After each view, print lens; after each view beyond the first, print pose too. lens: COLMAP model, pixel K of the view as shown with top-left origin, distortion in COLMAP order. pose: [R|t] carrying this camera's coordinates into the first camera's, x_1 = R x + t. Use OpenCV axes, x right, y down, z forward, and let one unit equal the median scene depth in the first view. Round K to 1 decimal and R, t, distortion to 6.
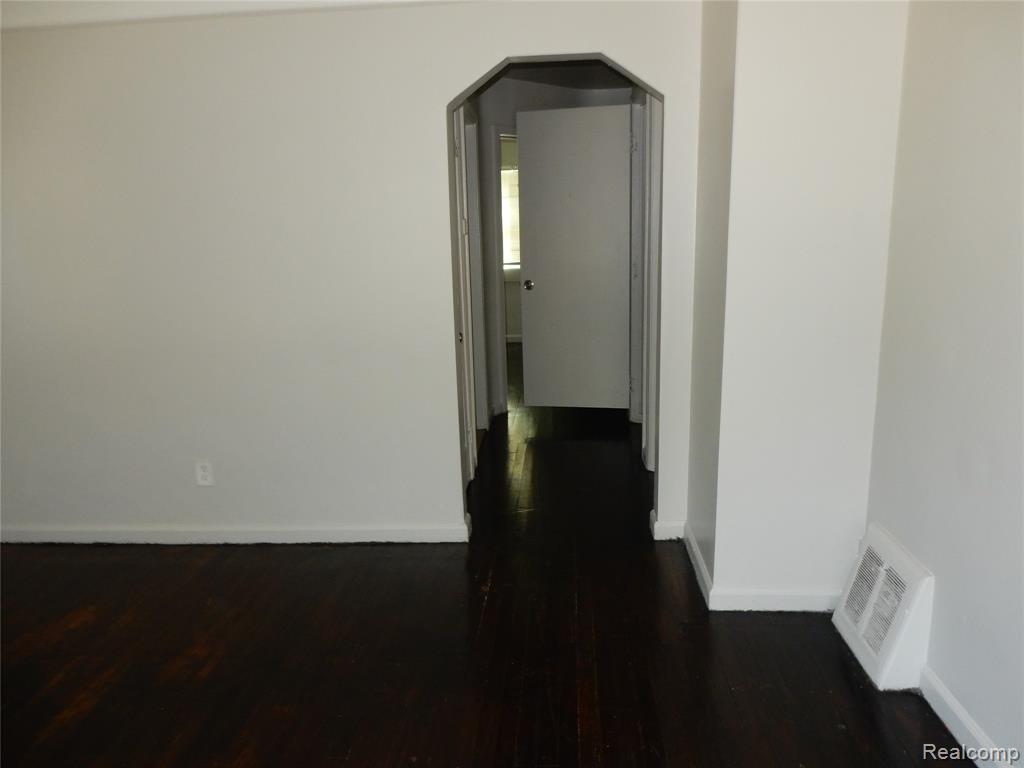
lens RADIAL K [[755.9, 0, 507.2], [0, 755.9, 387.4], [0, 0, 1]] dist [0.006708, -0.011985]
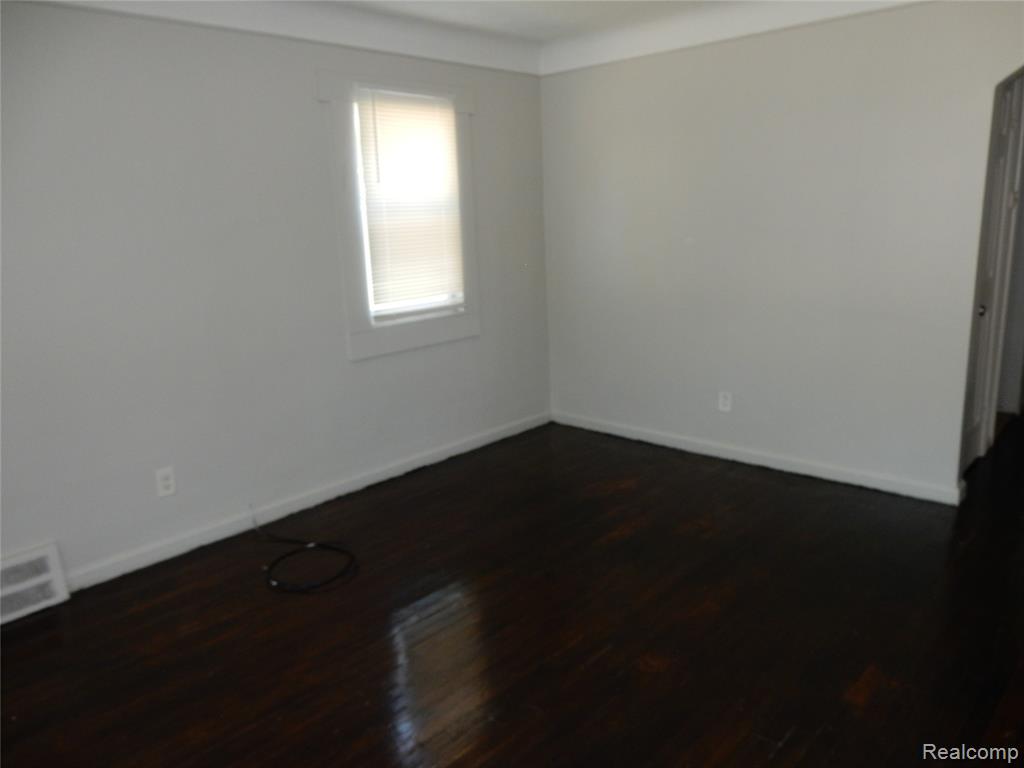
lens RADIAL K [[755.9, 0, 508.7], [0, 755.9, 379.8], [0, 0, 1]] dist [0.006708, -0.011985]
pose [[0.777276, 0.137661, -0.613915, 0.082878], [-0.121863, 0.990232, 0.067753, 0.037760], [0.617245, 0.022151, 0.786459, -0.200954]]
